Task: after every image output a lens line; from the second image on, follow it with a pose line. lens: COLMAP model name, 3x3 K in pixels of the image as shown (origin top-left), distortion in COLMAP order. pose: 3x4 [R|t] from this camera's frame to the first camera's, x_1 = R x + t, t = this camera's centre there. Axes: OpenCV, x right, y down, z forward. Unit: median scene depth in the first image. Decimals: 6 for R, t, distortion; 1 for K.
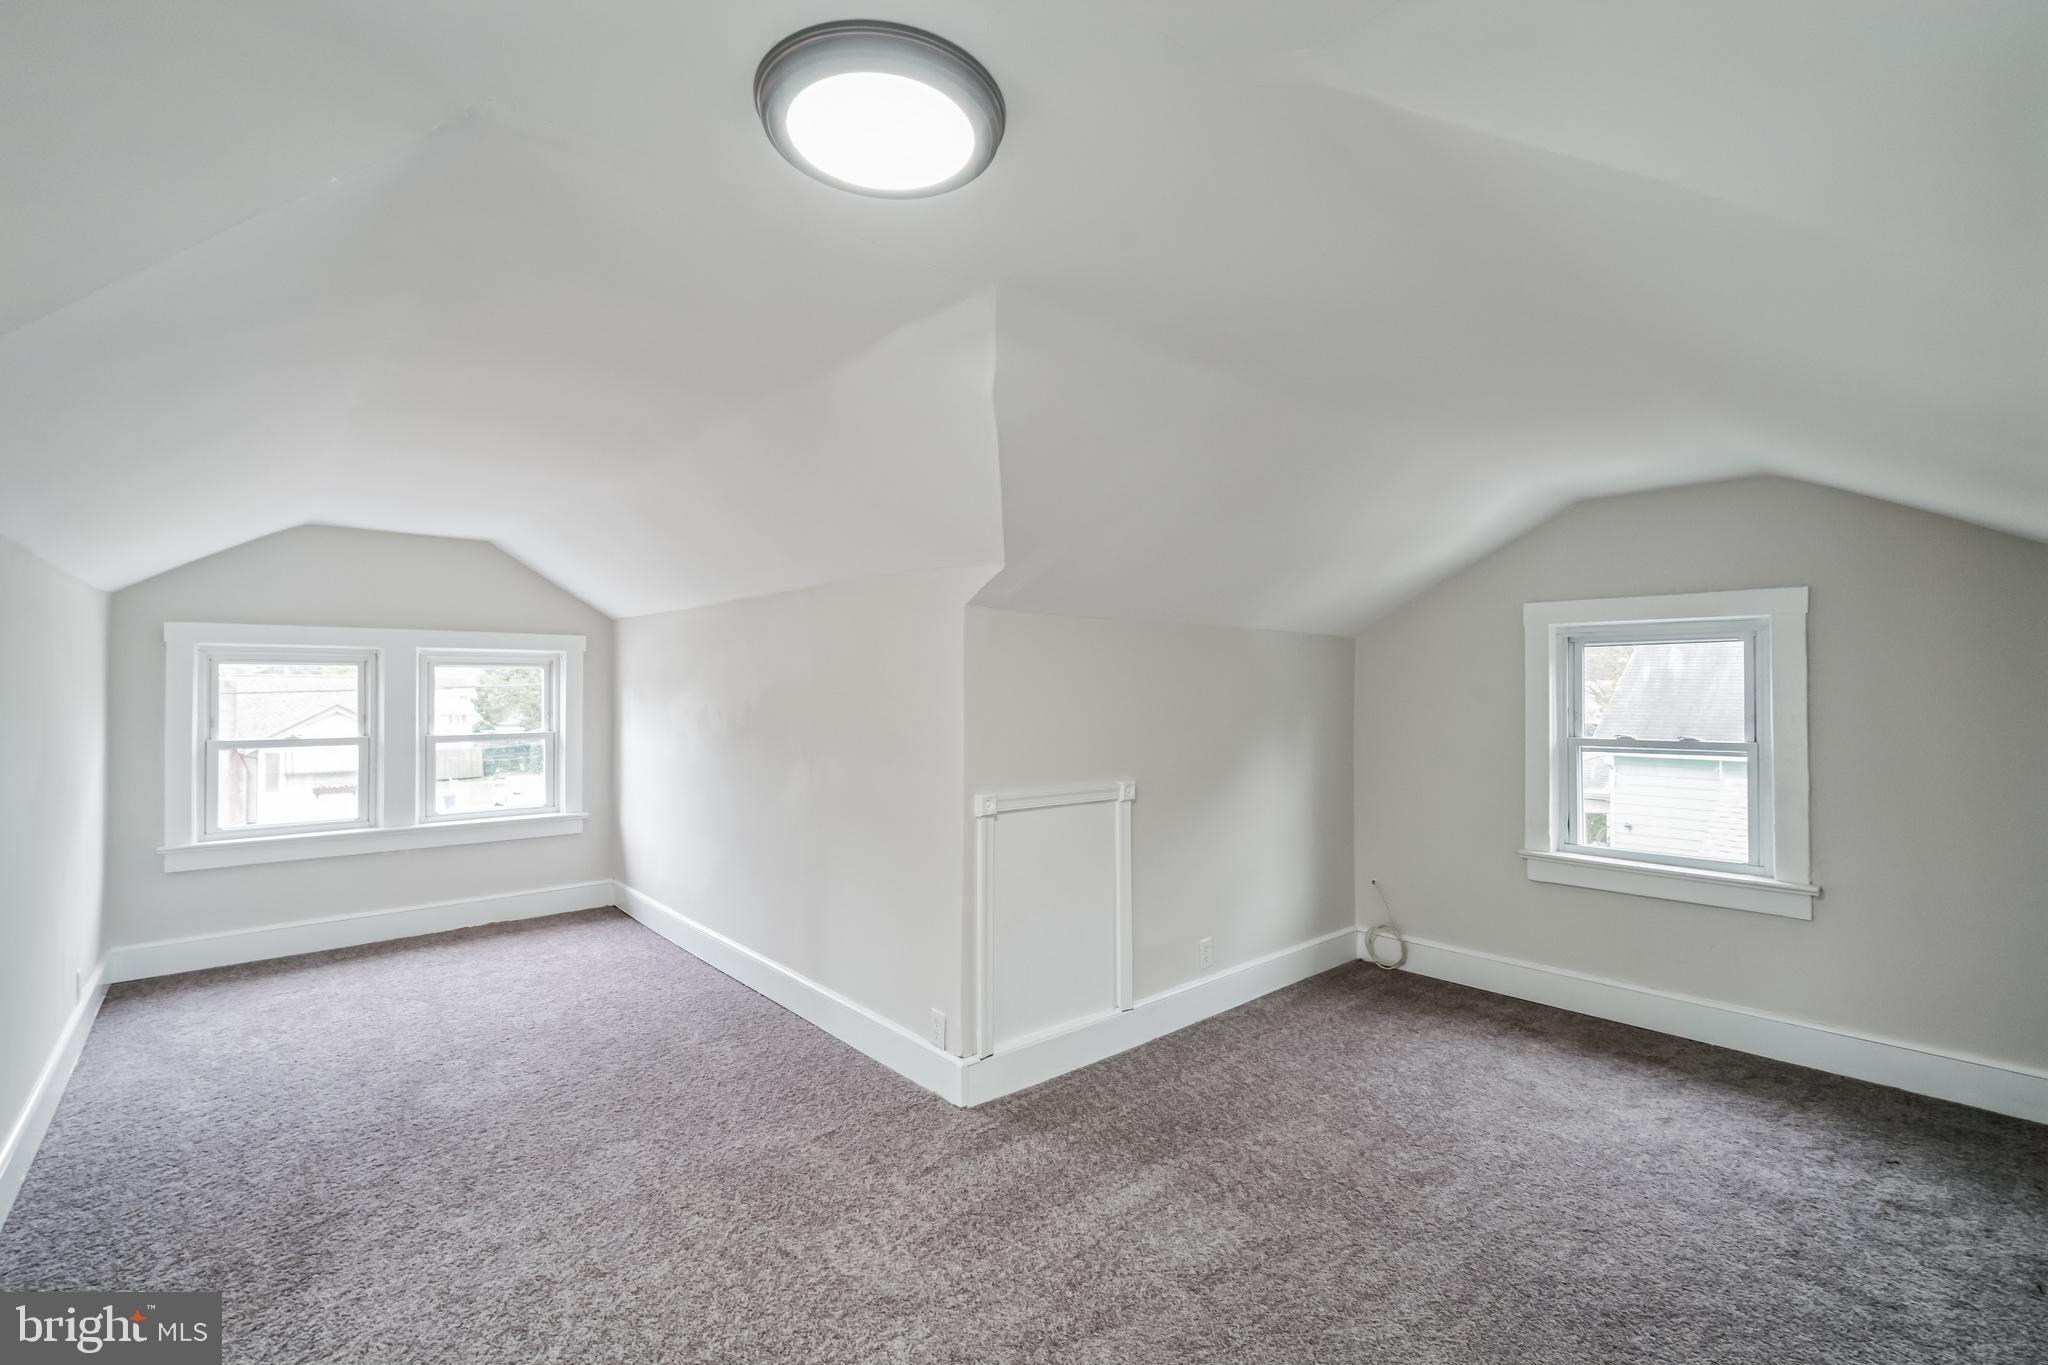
lens RADIAL K [[911.7, 0, 1024.0], [0, 911.7, 682.5], [0, 0, 1]] dist [-0.000692, -0.000125]
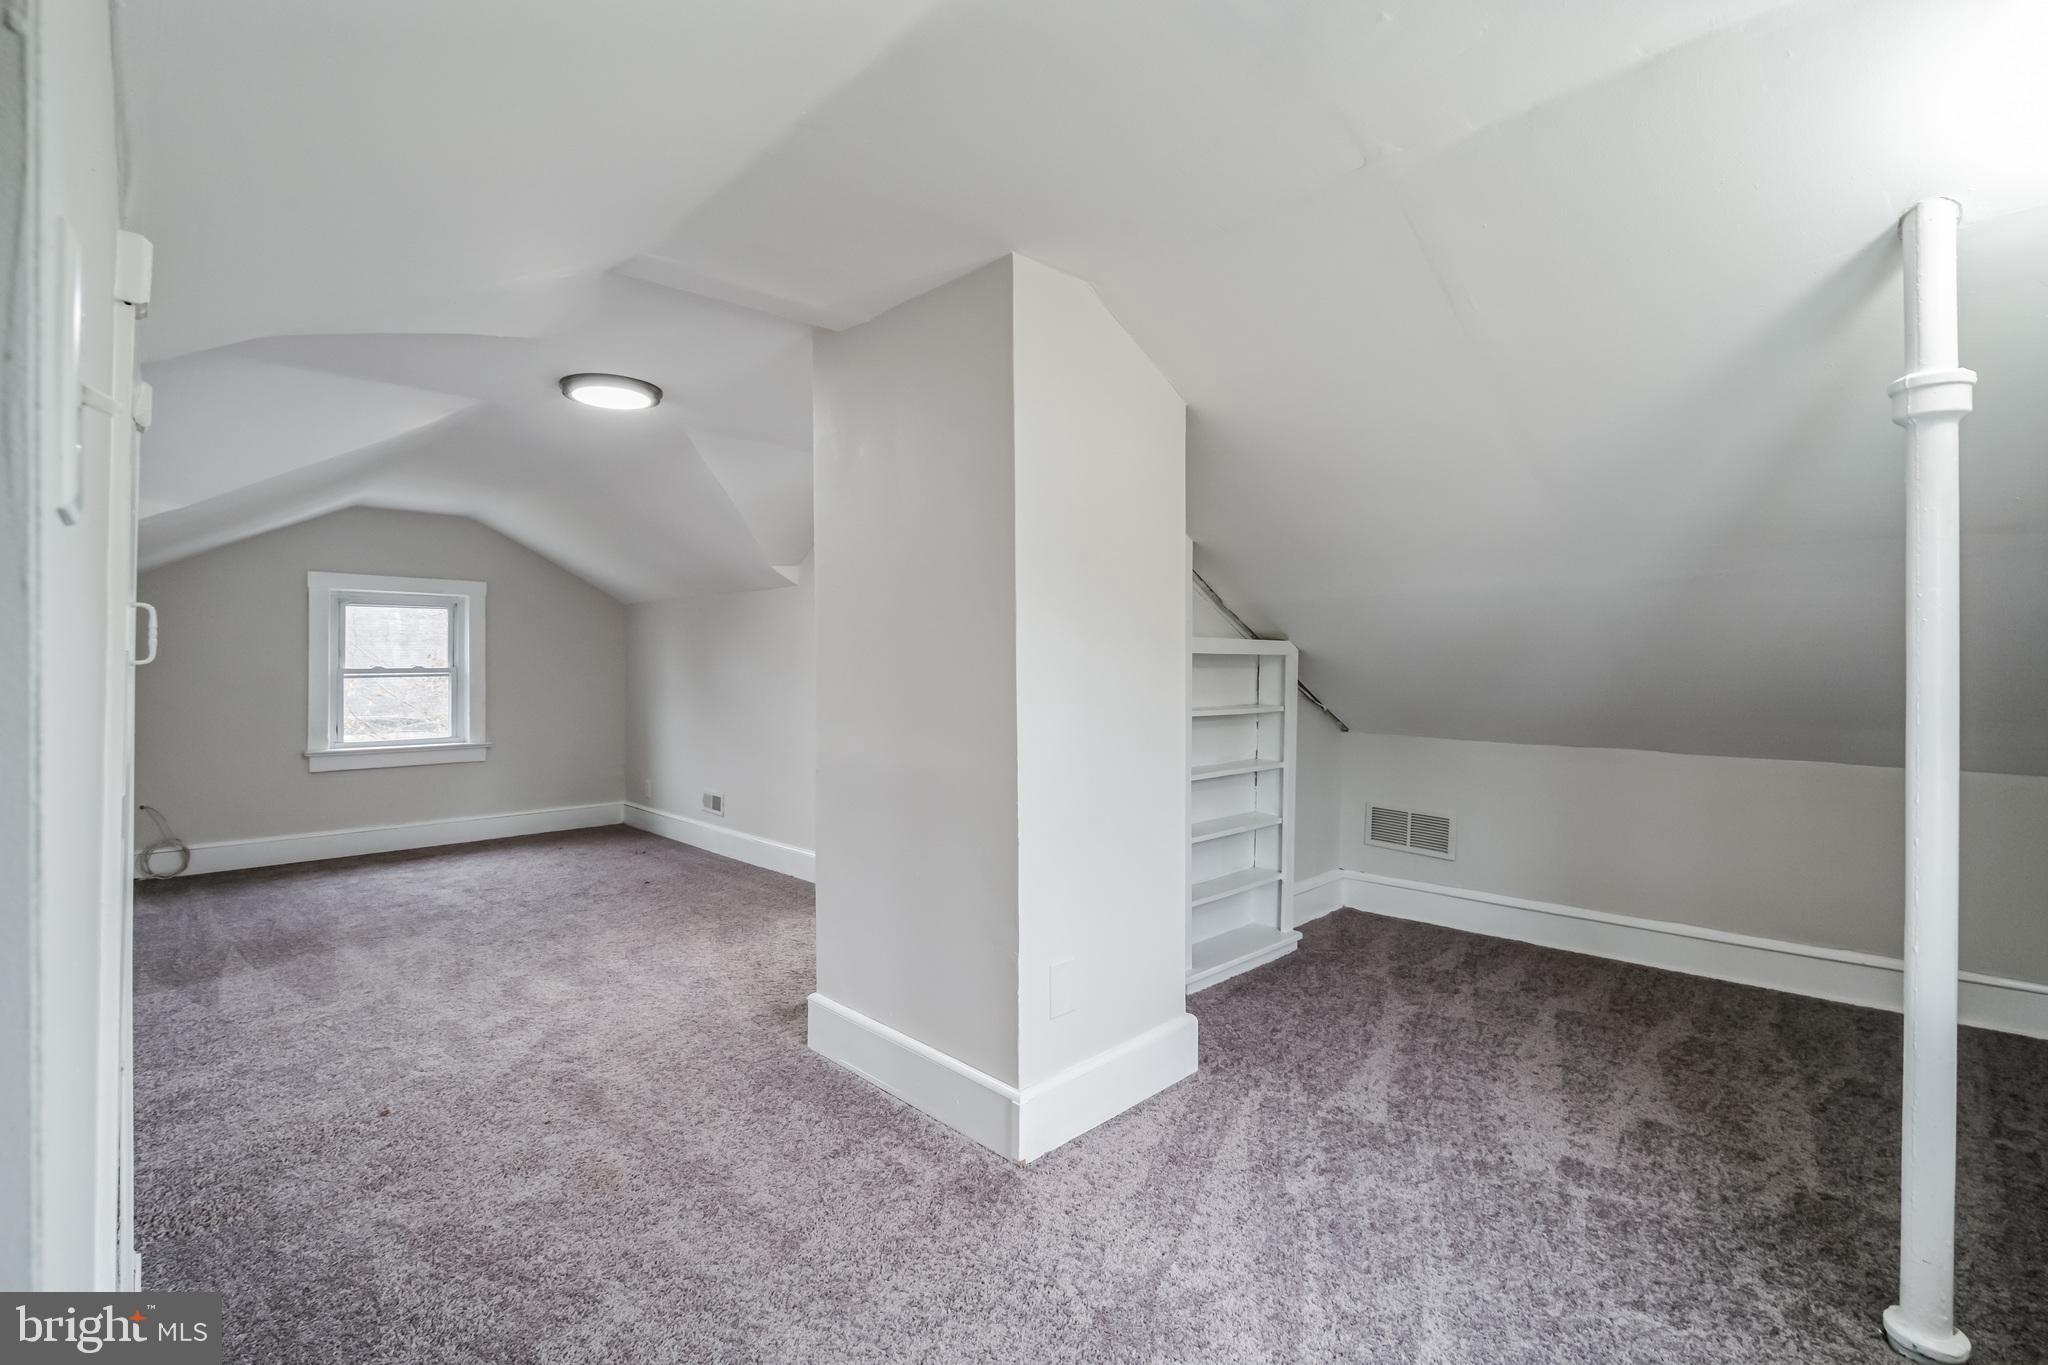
lens RADIAL K [[911.7, 0, 1024.0], [0, 911.7, 682.5], [0, 0, 1]] dist [-0.000692, -0.000125]
pose [[-0.077719, -0.034937, 0.996363, -0.919808], [-0.018989, 0.999256, 0.033558, 0.014421], [-0.996794, -0.016312, -0.078324, 0.036668]]
